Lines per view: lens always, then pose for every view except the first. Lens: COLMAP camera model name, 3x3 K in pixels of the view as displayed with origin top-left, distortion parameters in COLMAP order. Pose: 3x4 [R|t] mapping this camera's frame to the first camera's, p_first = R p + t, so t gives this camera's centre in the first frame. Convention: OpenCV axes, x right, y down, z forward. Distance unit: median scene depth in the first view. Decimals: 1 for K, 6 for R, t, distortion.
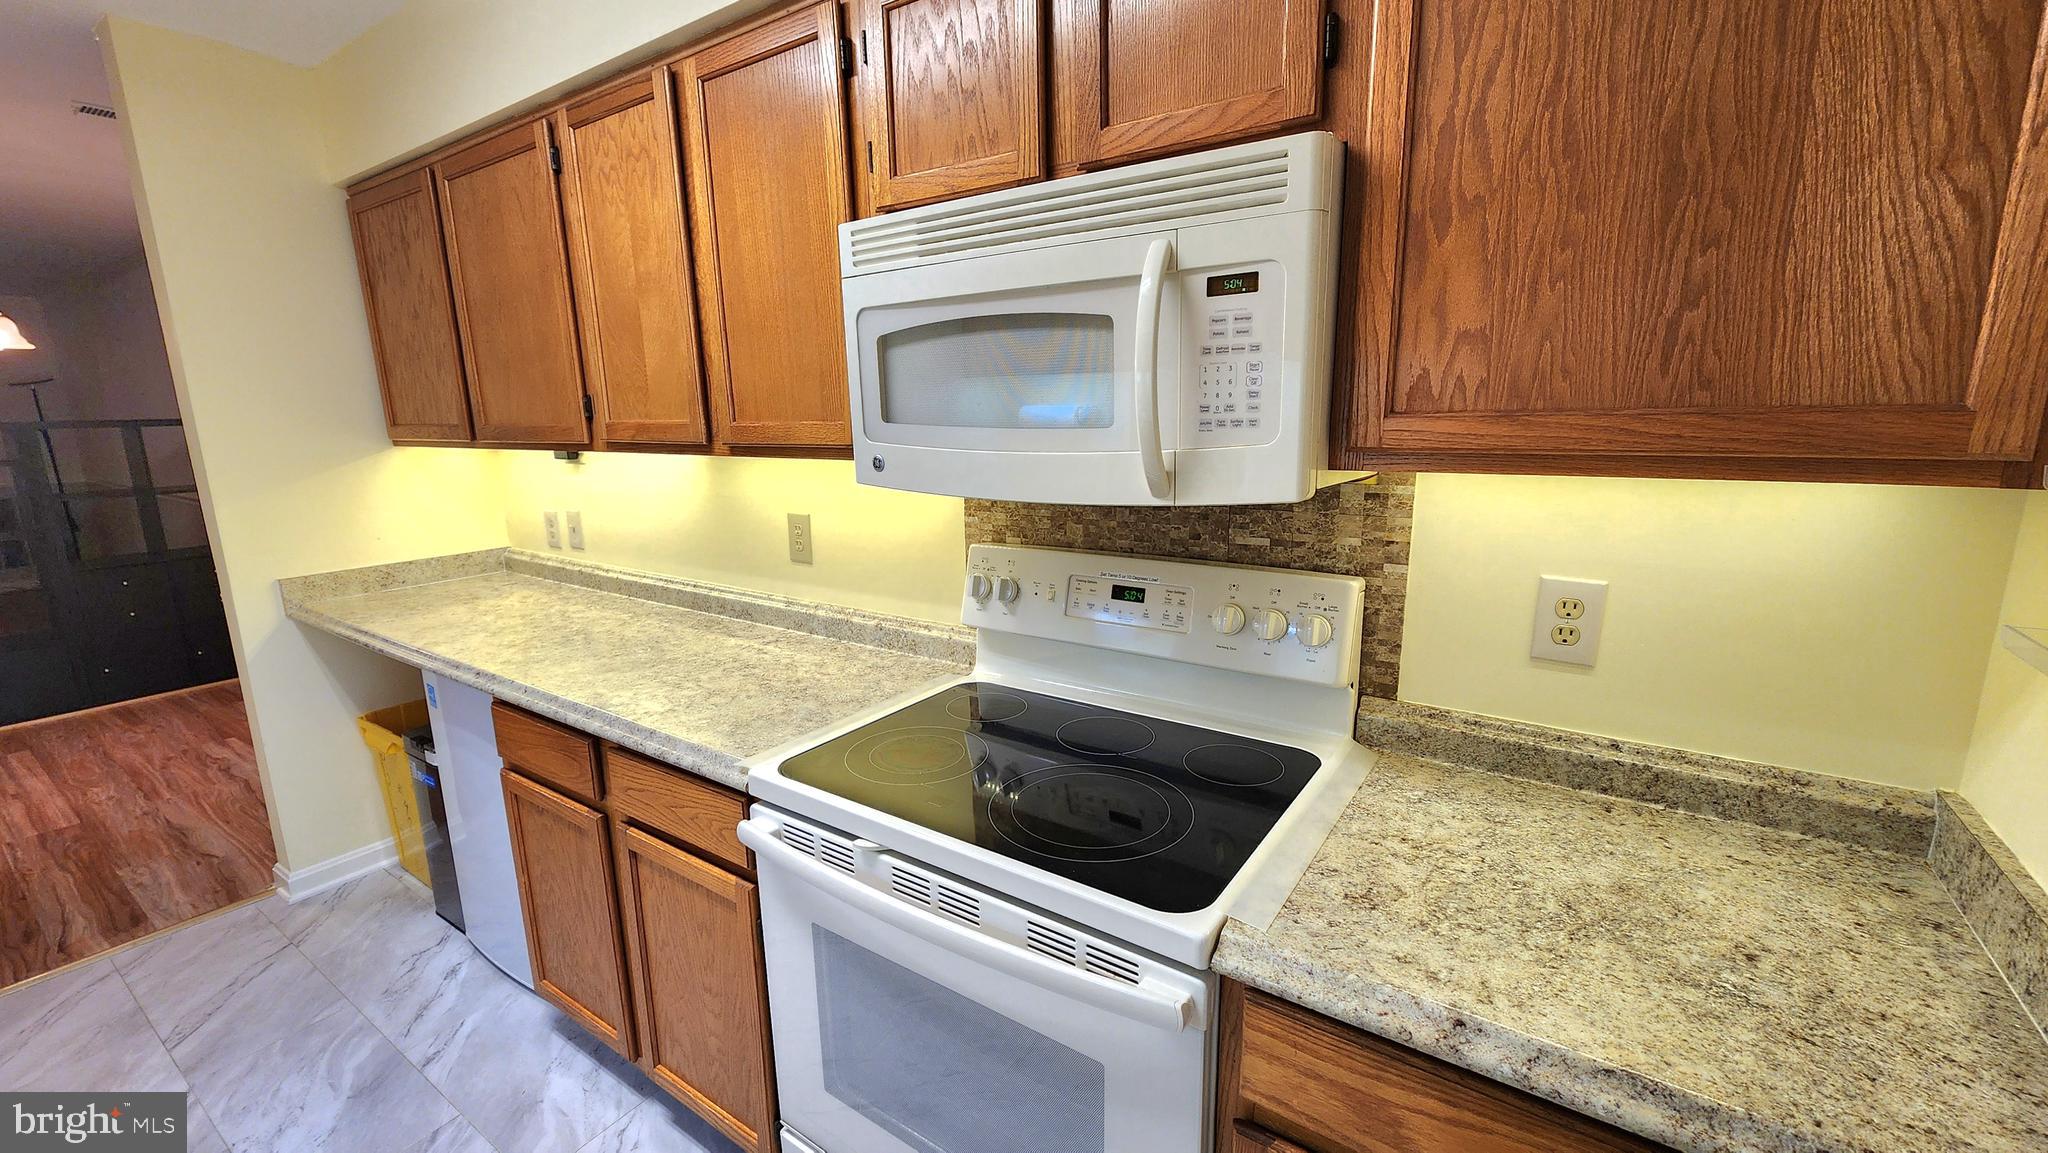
lens RADIAL K [[835.1, 0, 1039.4], [0, 835.1, 578.7], [0, 0, 1]] dist [0.001393, -0.002279]
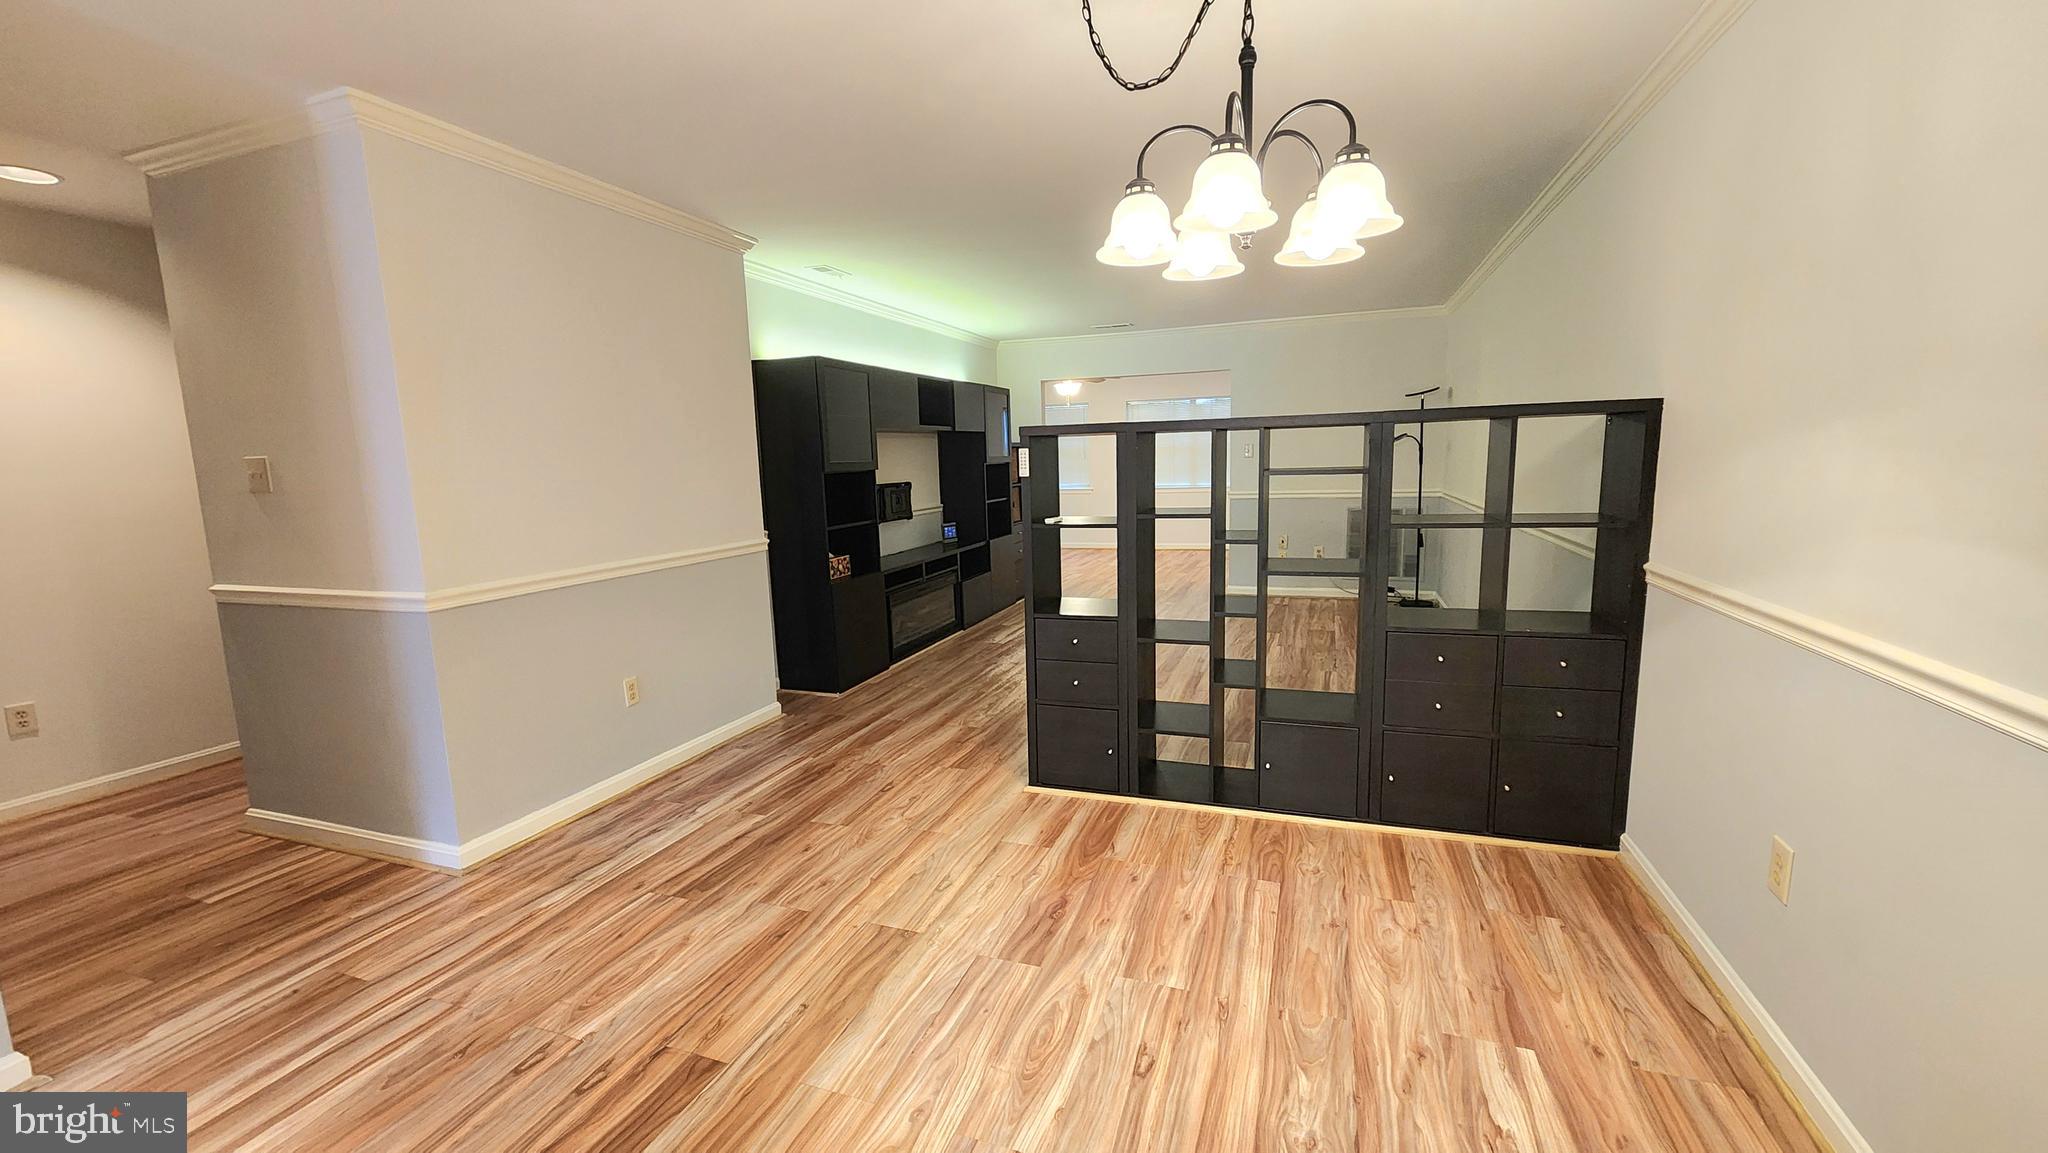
lens RADIAL K [[835.1, 0, 1002.1], [0, 835.1, 574.2], [0, 0, 1]] dist [0.001393, -0.002279]
pose [[0.231134, 0.139675, -0.962844, -0.739606], [-0.174954, 0.979476, 0.100090, -0.087425], [0.957062, 0.145319, 0.250827, 0.662089]]
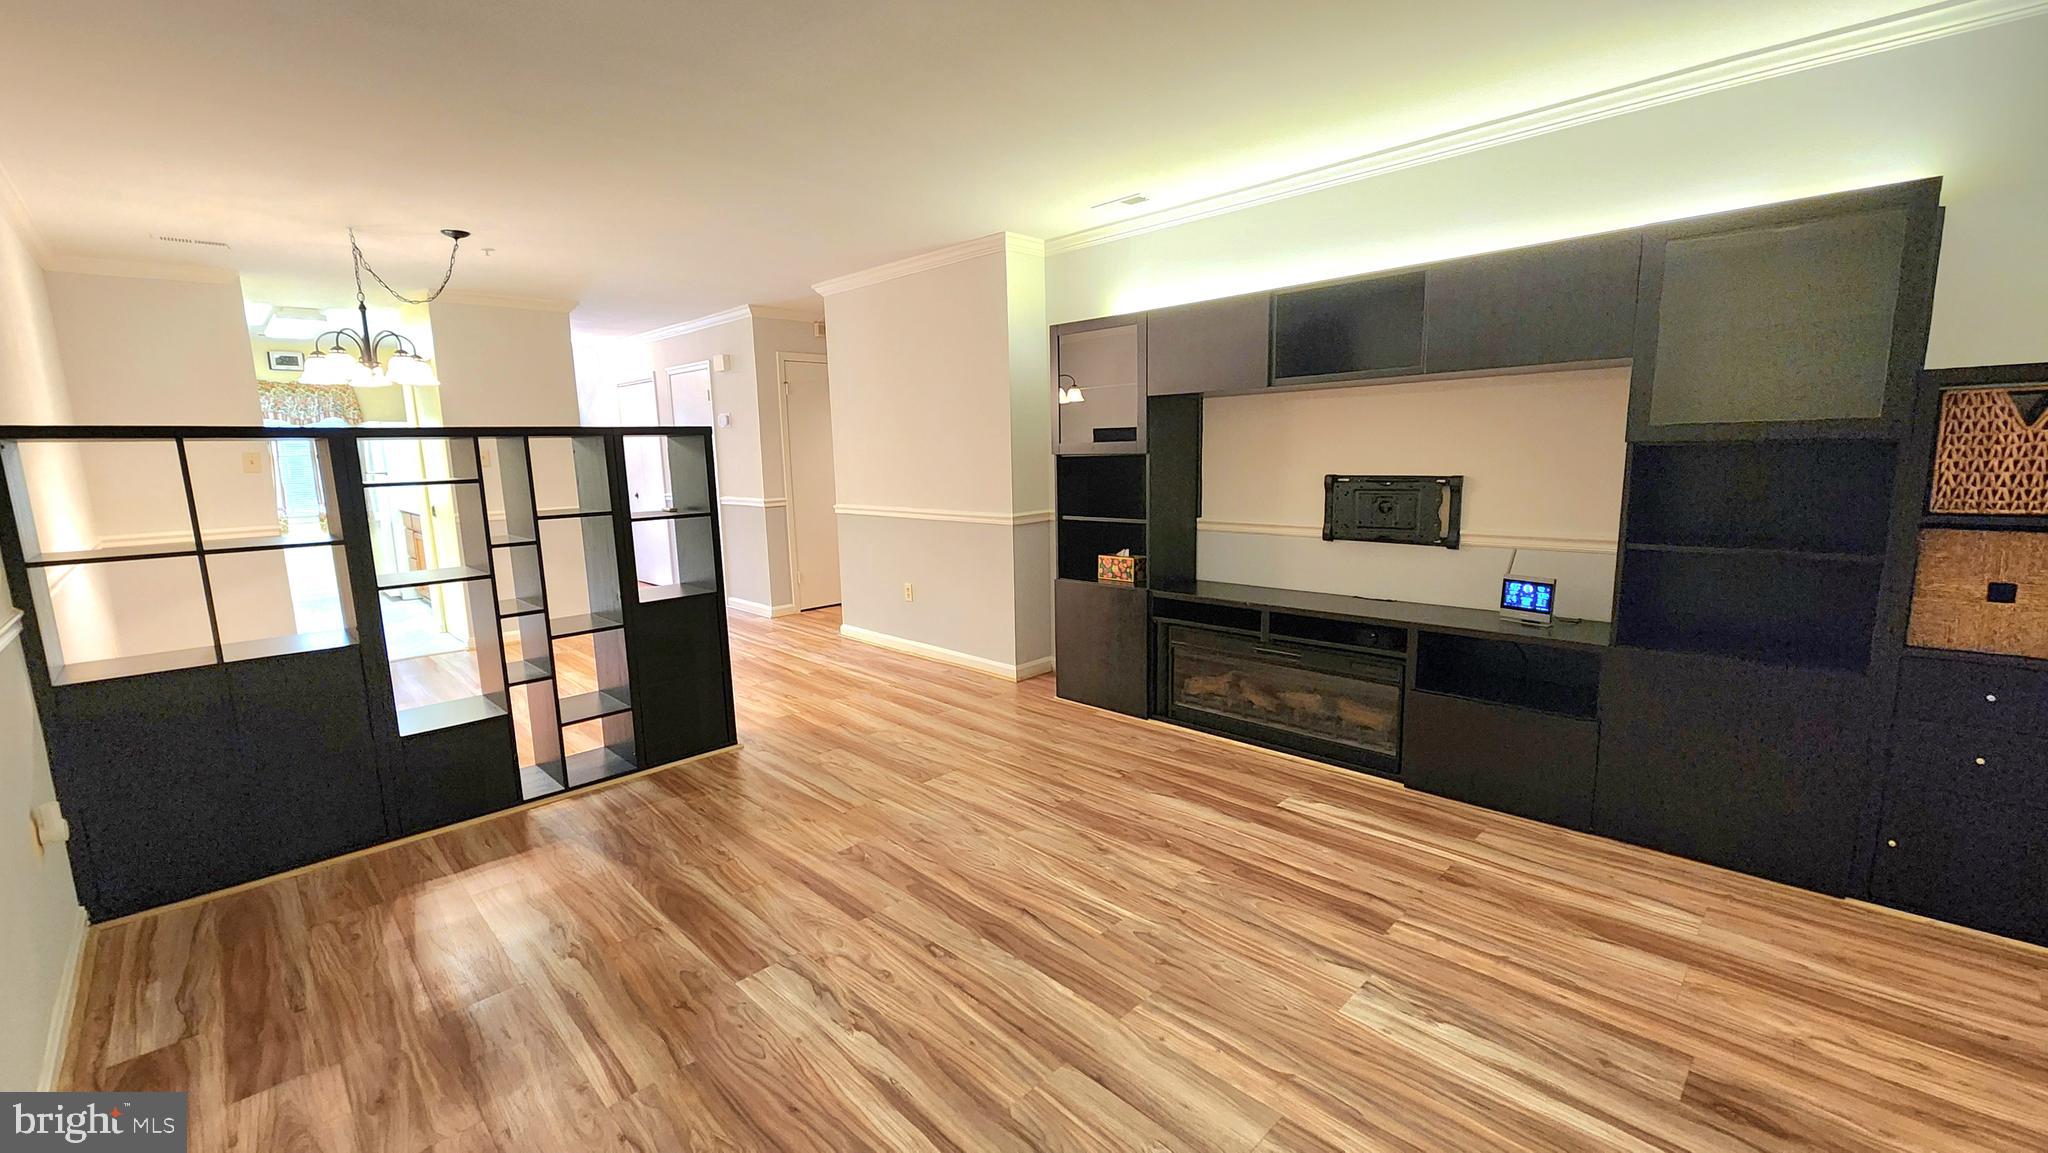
lens RADIAL K [[835.1, 0, 1004.8], [0, 835.1, 583.0], [0, 0, 1]] dist [0.001393, -0.002279]
pose [[-0.977545, 0.013458, 0.210296, -1.723013], [0.090356, 0.928334, 0.360600, -0.246112], [-0.190372, 0.371505, -0.908704, 1.439813]]
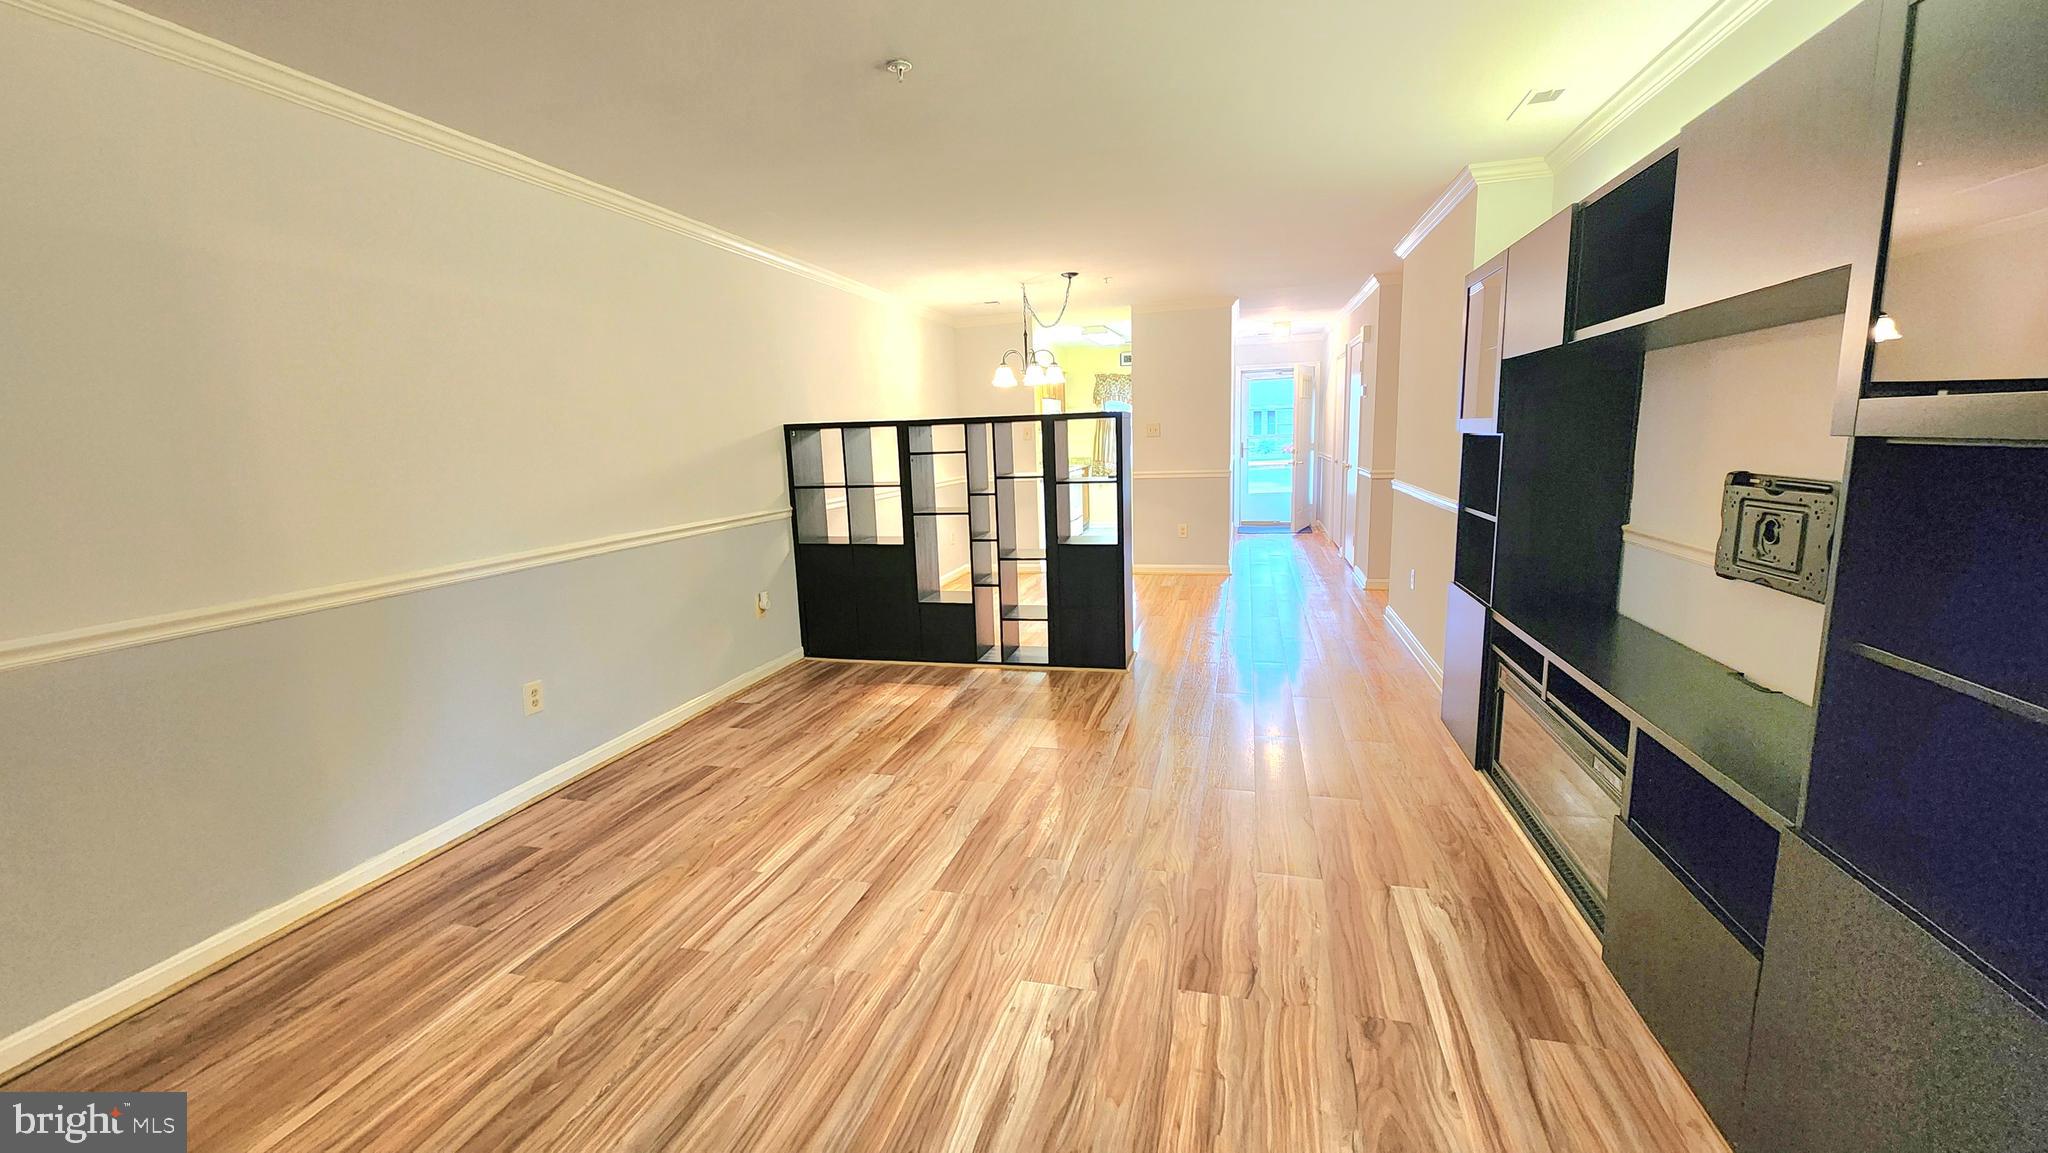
lens RADIAL K [[835.1, 0, 1020.5], [0, 835.1, 585.3], [0, 0, 1]] dist [0.001393, -0.002279]
pose [[-0.321845, -0.134539, 0.937185, -2.118875], [0.244225, 0.944557, 0.219468, -0.186757], [-0.914751, 0.299518, -0.271143, 1.203661]]
